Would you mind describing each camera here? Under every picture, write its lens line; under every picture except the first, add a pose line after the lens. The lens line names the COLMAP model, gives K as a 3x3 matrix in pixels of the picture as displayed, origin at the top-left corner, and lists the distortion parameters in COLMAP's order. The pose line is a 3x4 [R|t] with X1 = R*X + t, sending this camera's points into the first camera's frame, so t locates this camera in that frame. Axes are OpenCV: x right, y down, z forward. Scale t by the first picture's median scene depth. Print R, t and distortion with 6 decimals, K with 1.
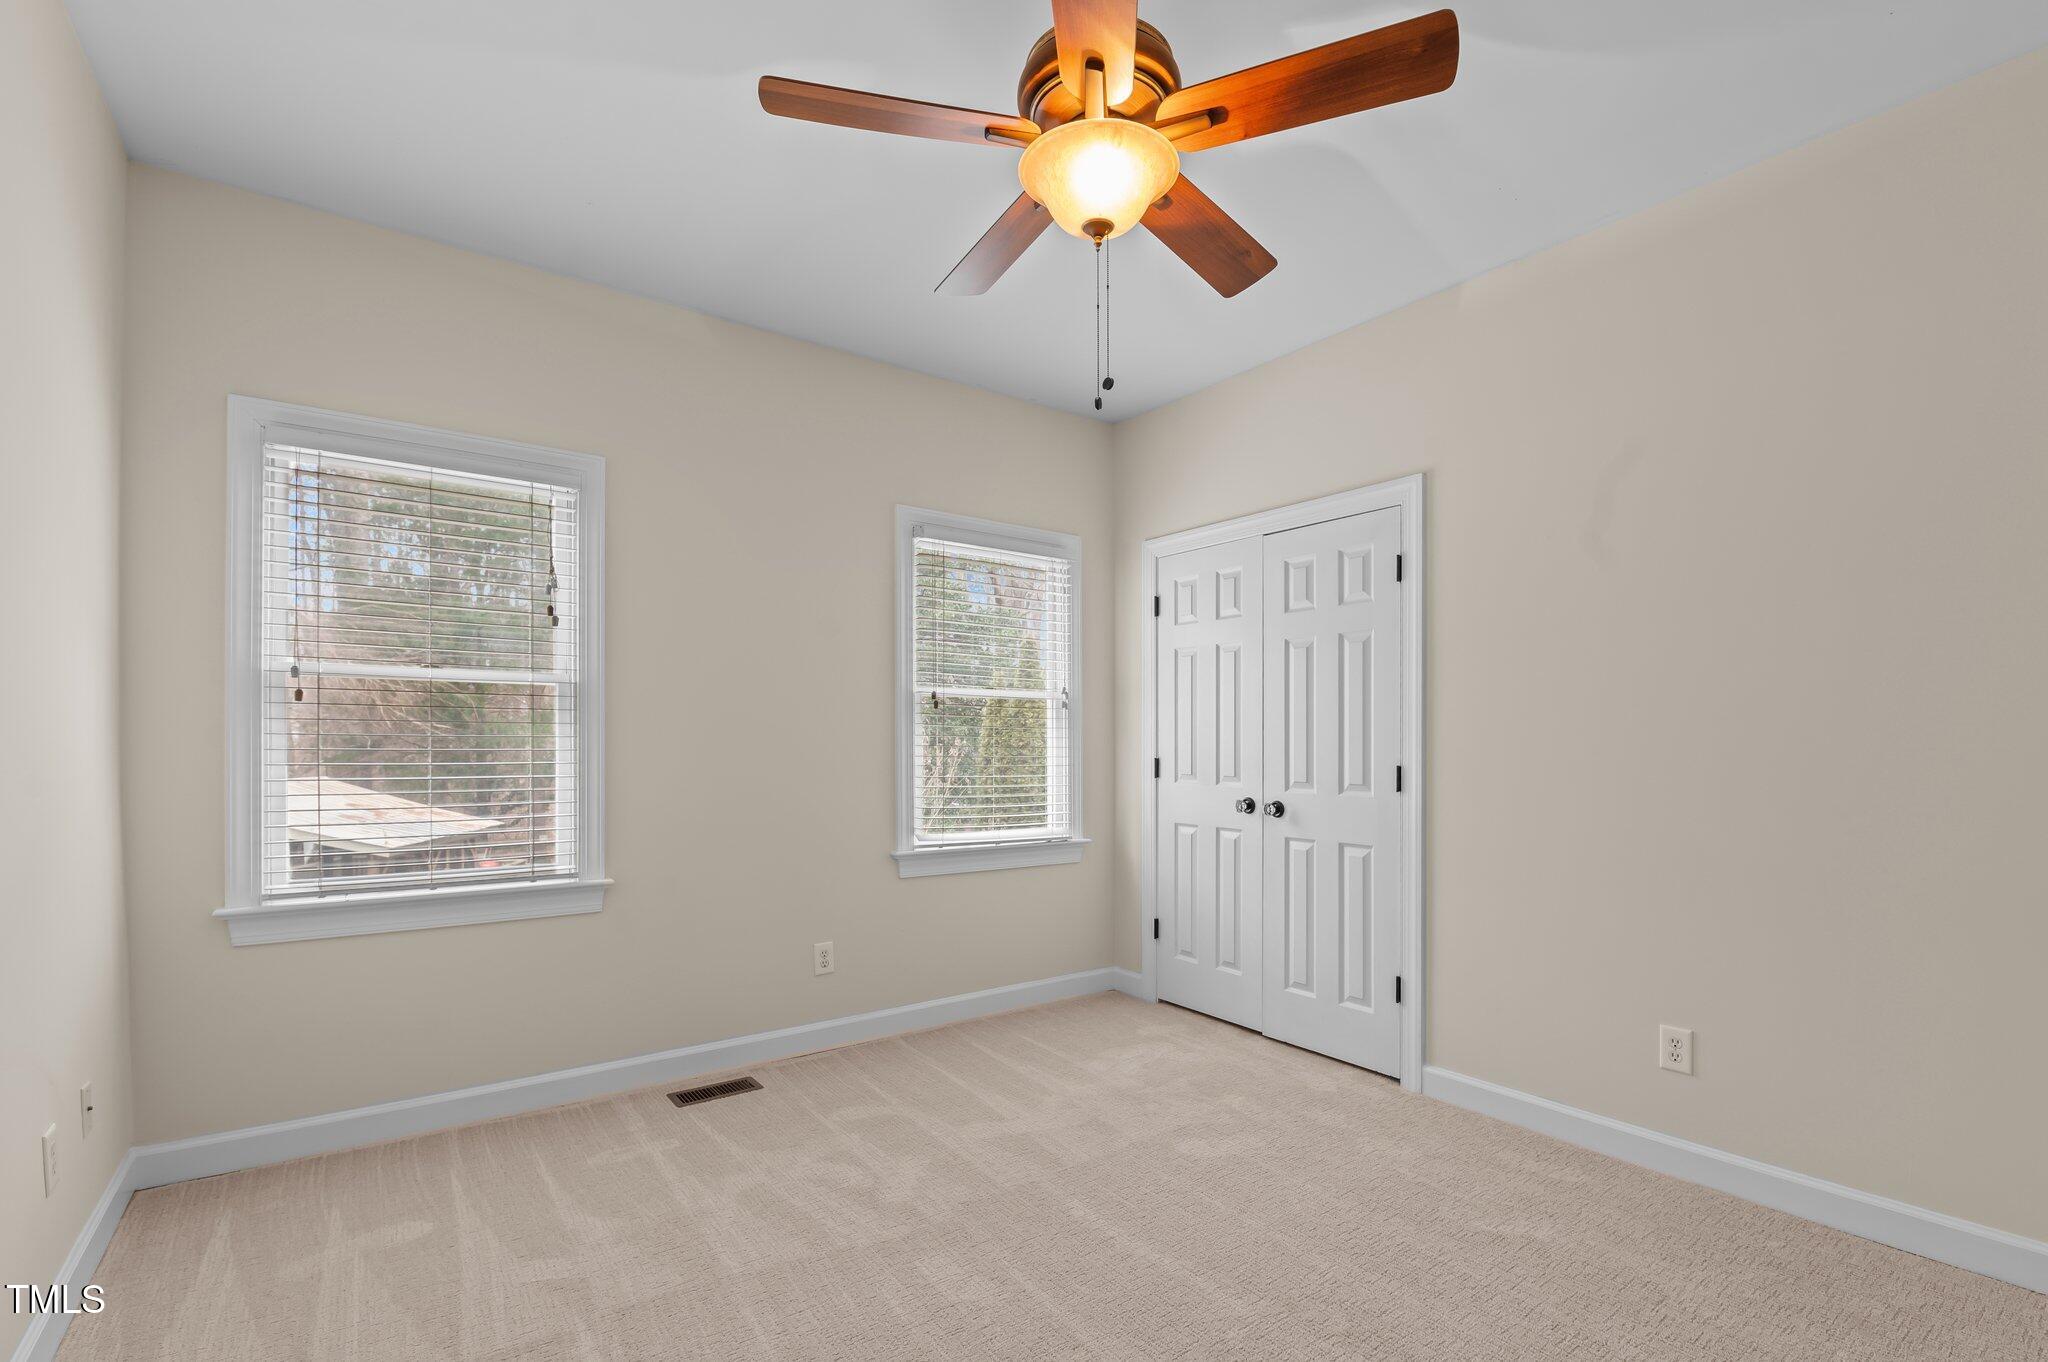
lens RADIAL K [[915.0, 0, 1026.0], [0, 915.0, 738.5], [0, 0, 1]] dist [-0.000408, -0.020722]
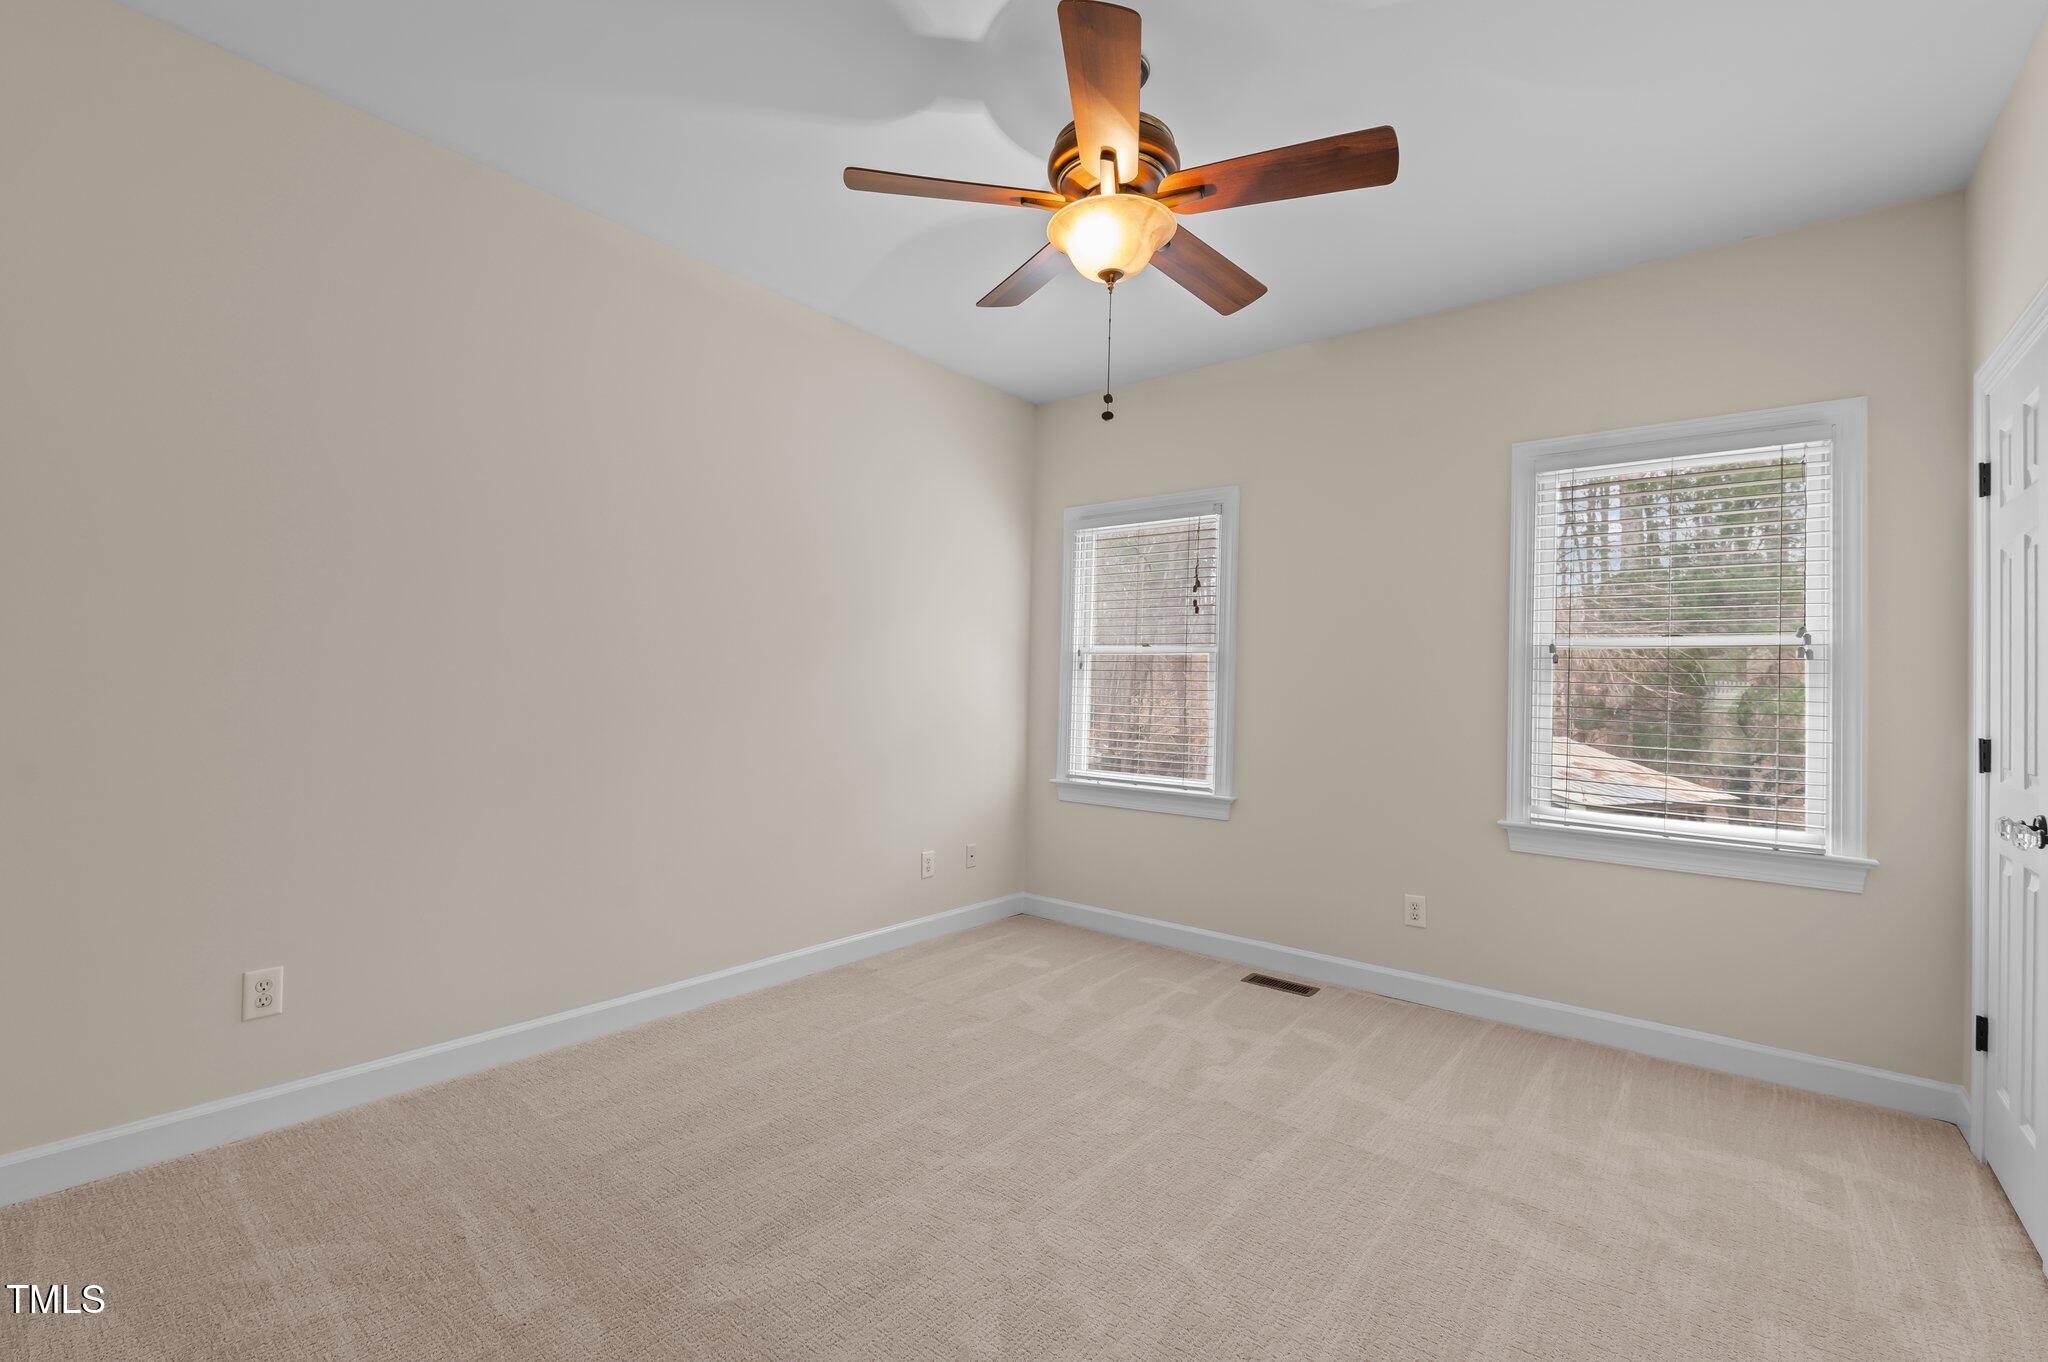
lens RADIAL K [[885.2, 0, 1016.3], [0, 885.2, 675.7], [0, 0, 1]] dist [0.000298, -0.007950]
pose [[0.251095, -0.012849, -0.967877, 0.643240], [-0.022690, 0.999559, -0.019156, 0.006728], [0.967696, 0.026771, 0.250693, 0.321337]]
